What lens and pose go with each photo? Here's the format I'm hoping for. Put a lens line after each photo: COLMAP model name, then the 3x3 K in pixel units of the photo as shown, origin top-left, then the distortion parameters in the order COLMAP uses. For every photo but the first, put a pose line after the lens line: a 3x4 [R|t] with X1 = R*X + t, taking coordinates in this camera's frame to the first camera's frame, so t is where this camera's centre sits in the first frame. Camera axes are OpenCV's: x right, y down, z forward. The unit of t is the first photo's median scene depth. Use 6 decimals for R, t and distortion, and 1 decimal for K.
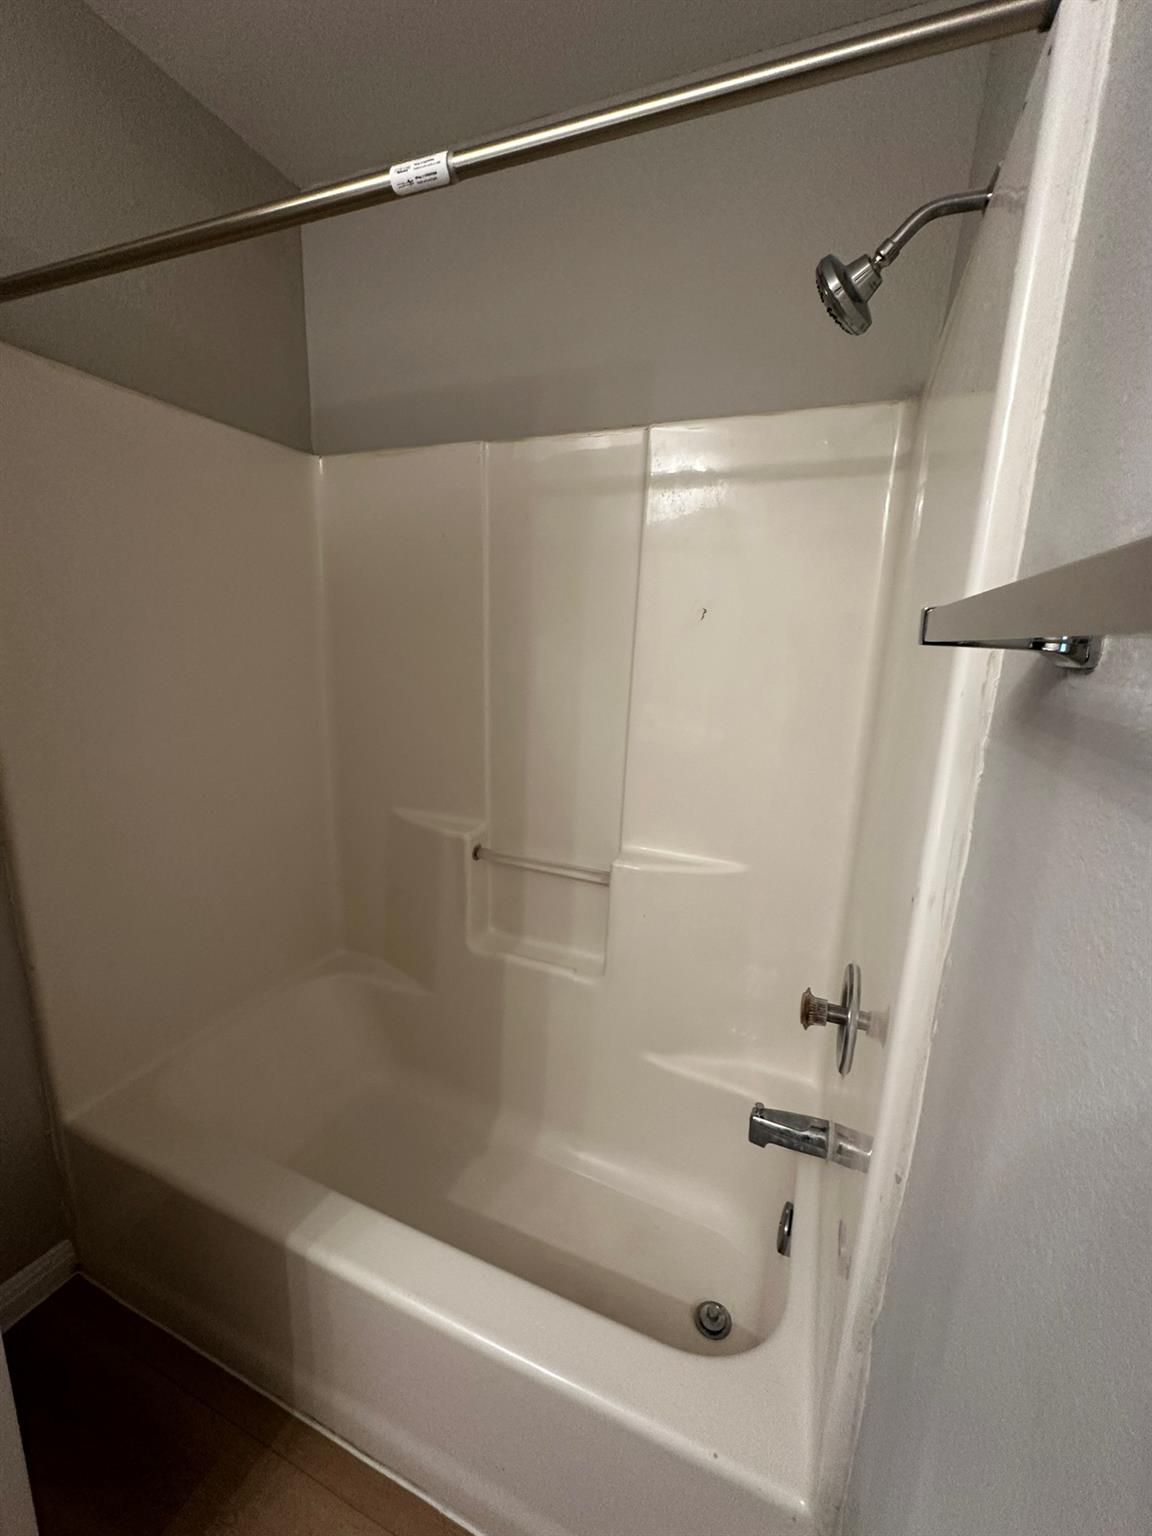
lens RADIAL K [[608.0, 0, 576.0], [0, 608.0, 768.0], [0, 0, 1]] dist [-0.000764, -0.000178]
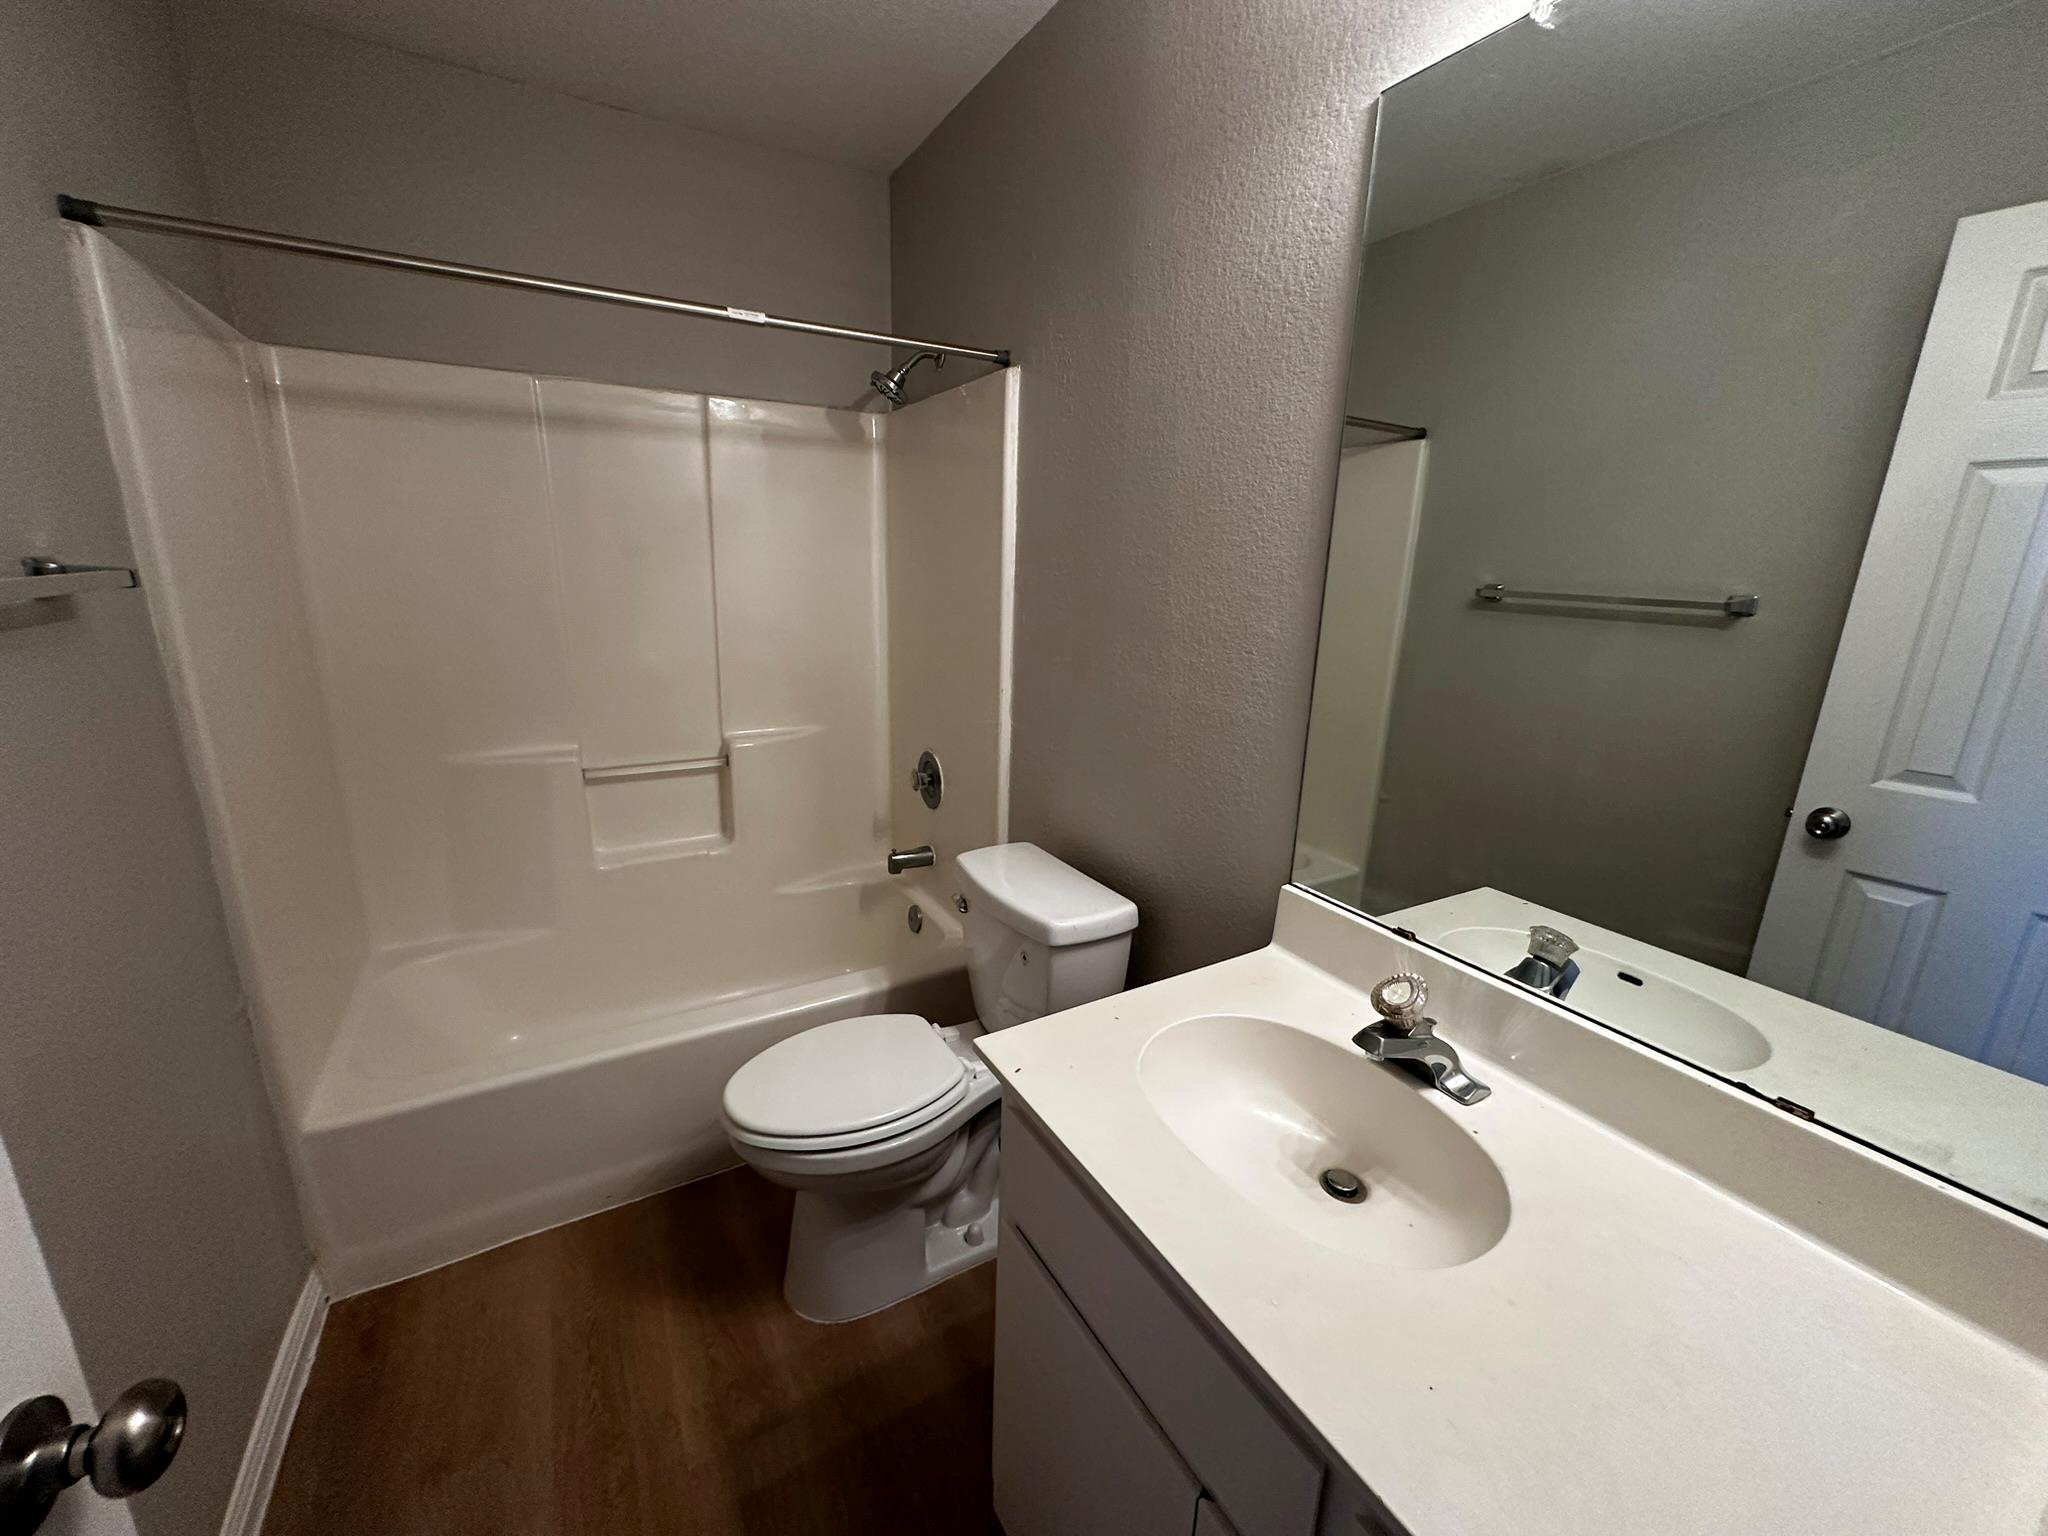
lens RADIAL K [[810.7, 0, 1024.0], [0, 810.7, 768.0], [0, 0, 1]] dist [-0.000764, -0.000178]
pose [[0.605589, -0.215915, 0.765926, -0.890433], [0.166578, 0.975559, 0.143304, 0.066866], [-0.778148, 0.040803, 0.626755, -0.526848]]
